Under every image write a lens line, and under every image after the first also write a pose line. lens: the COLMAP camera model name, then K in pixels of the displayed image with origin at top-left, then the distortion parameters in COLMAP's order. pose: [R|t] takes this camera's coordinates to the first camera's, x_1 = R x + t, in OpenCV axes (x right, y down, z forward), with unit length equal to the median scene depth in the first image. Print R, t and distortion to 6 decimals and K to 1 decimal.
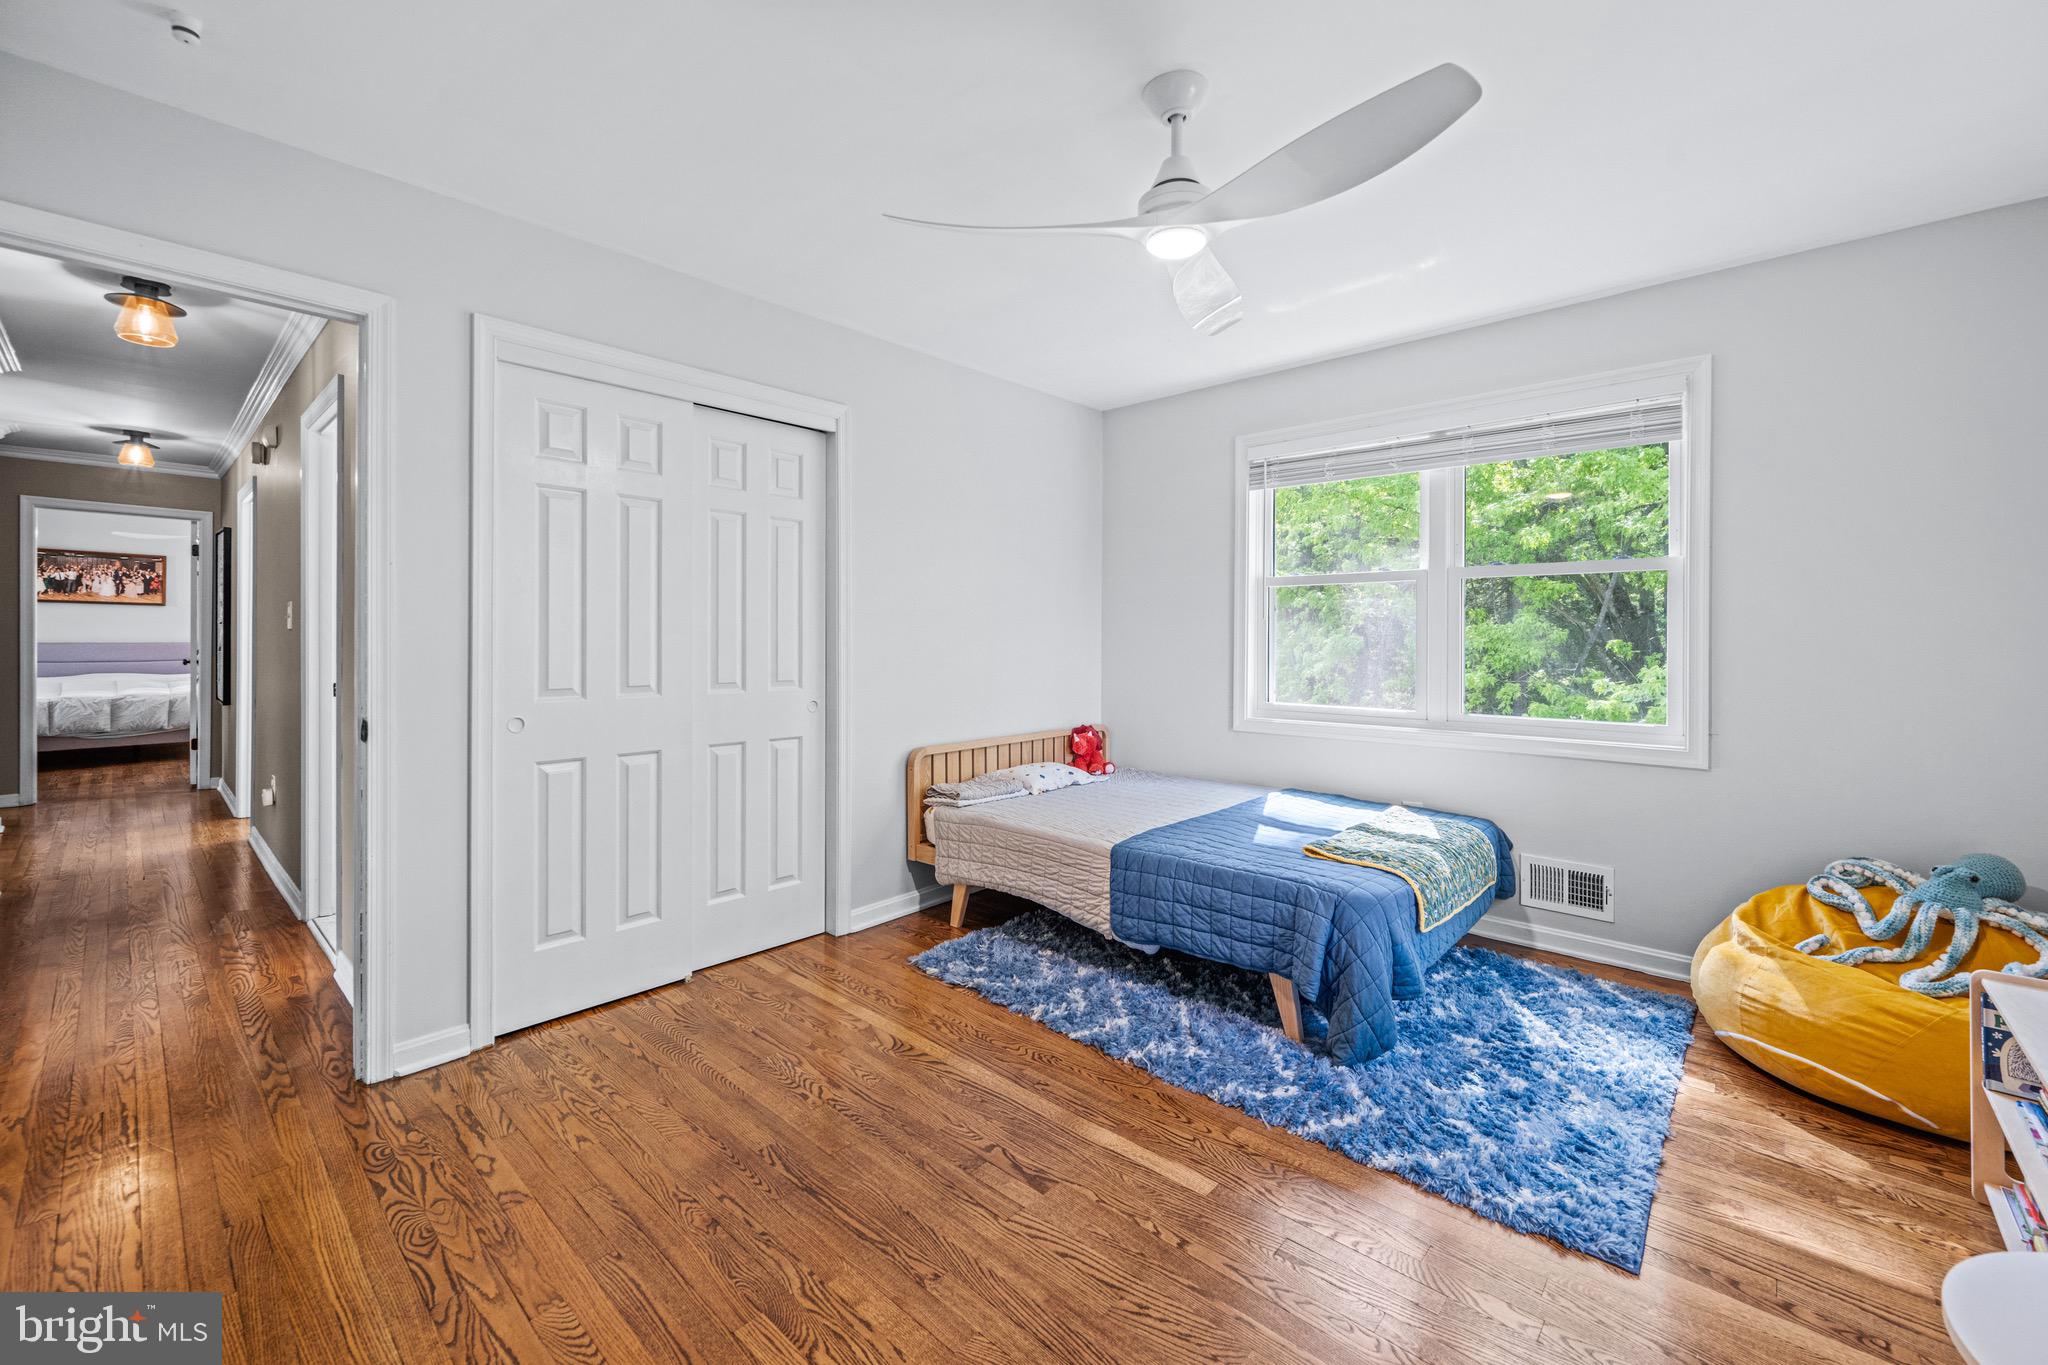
lens RADIAL K [[824.6, 0, 1009.9], [0, 824.6, 639.5], [0, 0, 1]] dist [0.000616, 0.000135]
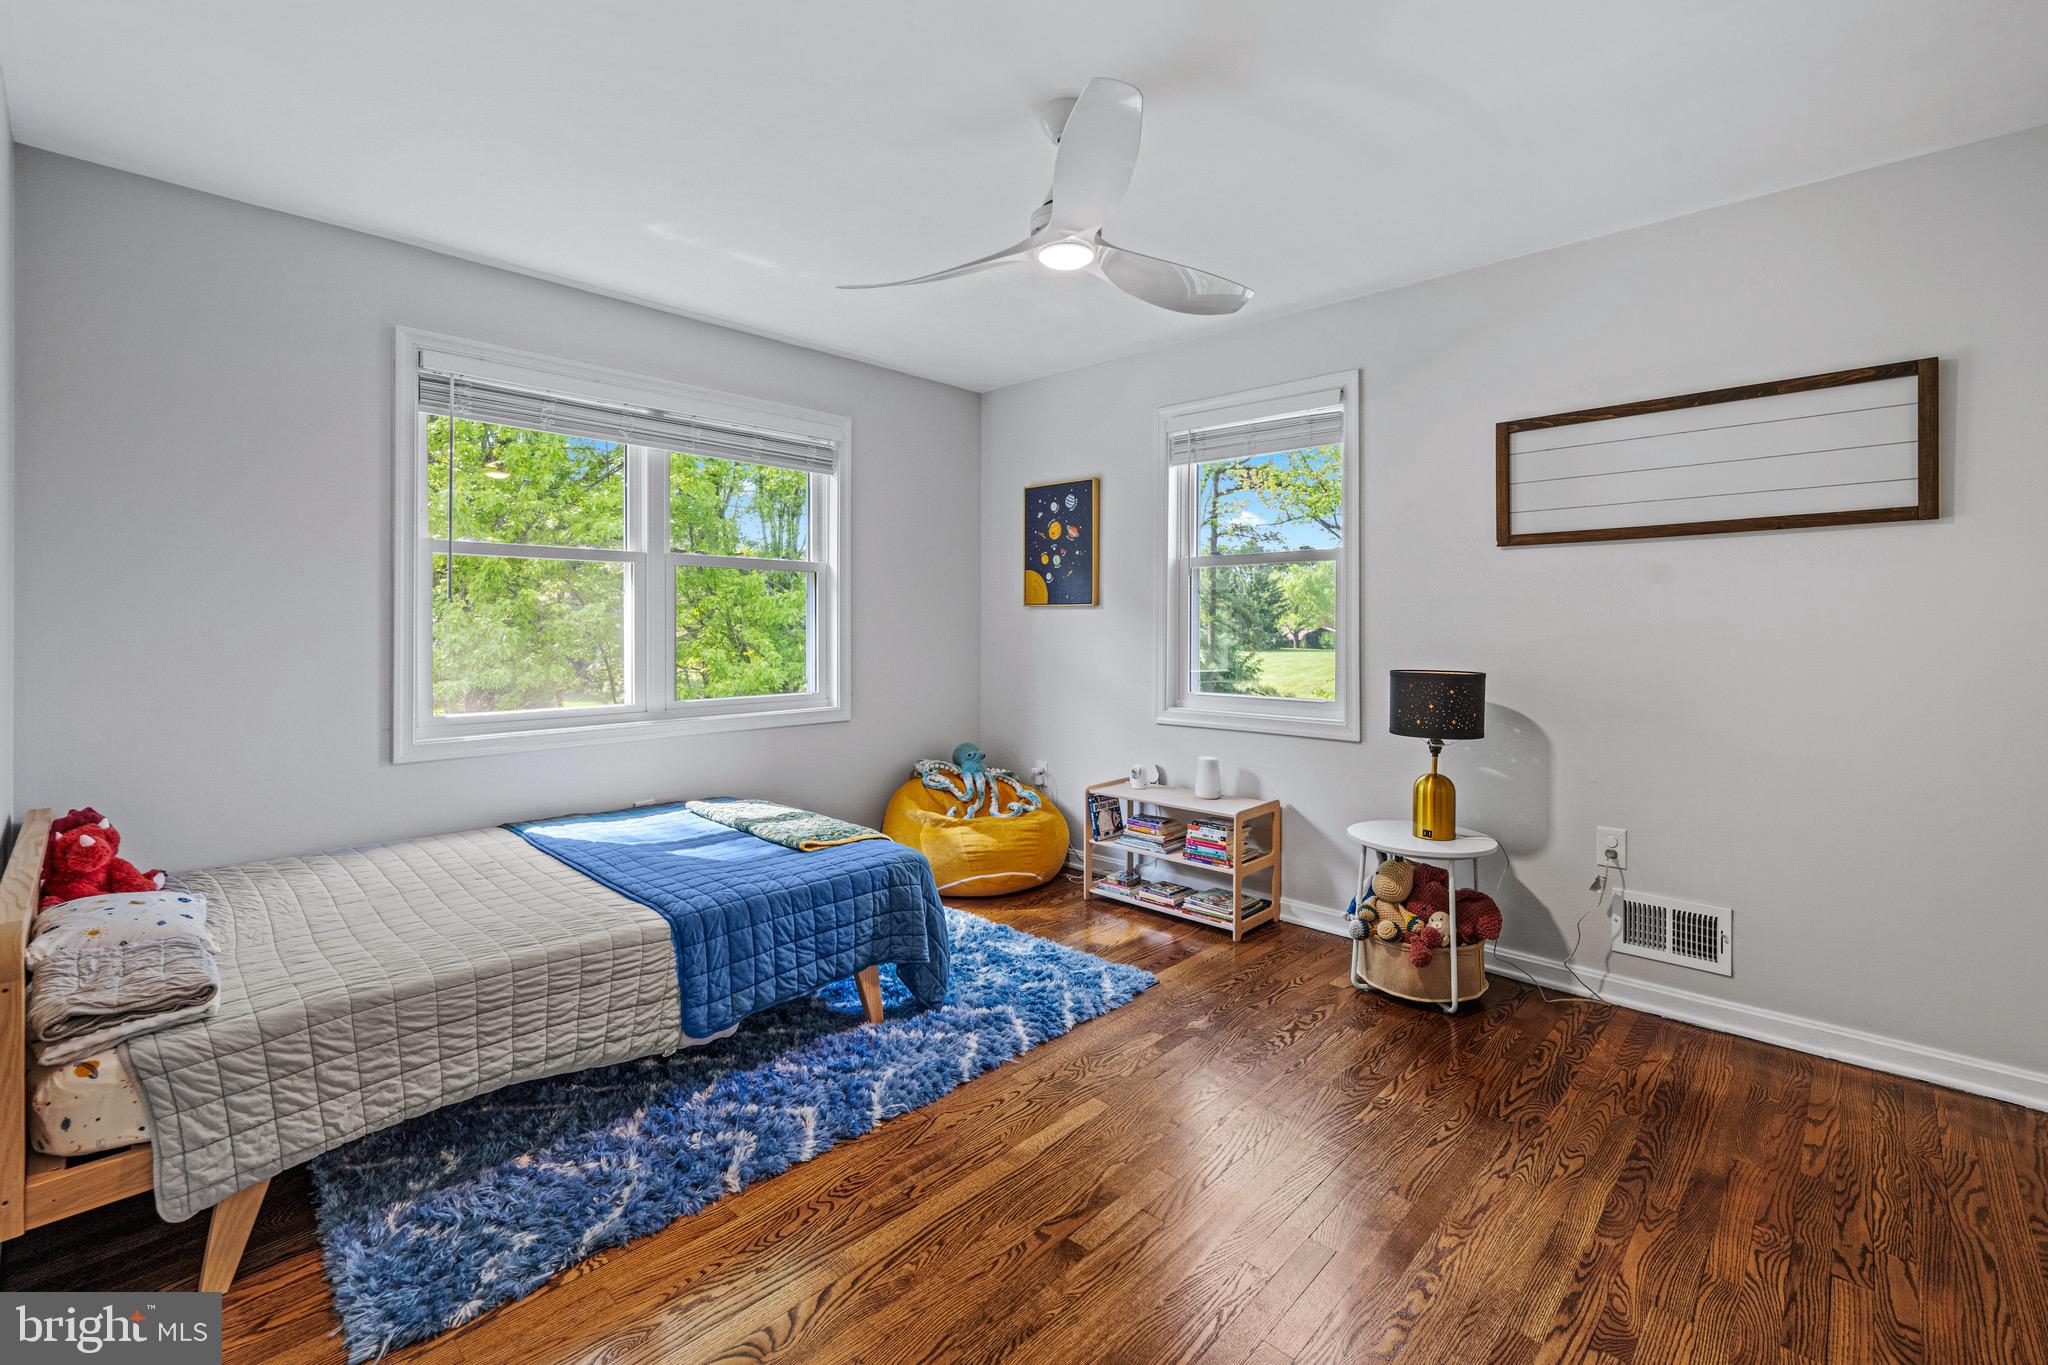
lens RADIAL K [[853.8, 0, 1067.0], [0, 853.8, 627.3], [0, 0, 1]] dist [-0.001022, -0.000060]
pose [[0.015696, -0.005480, 0.999862, -0.603168], [0.002221, 0.999983, 0.005445, -0.004102], [-0.999874, 0.002136, 0.015708, 0.651998]]
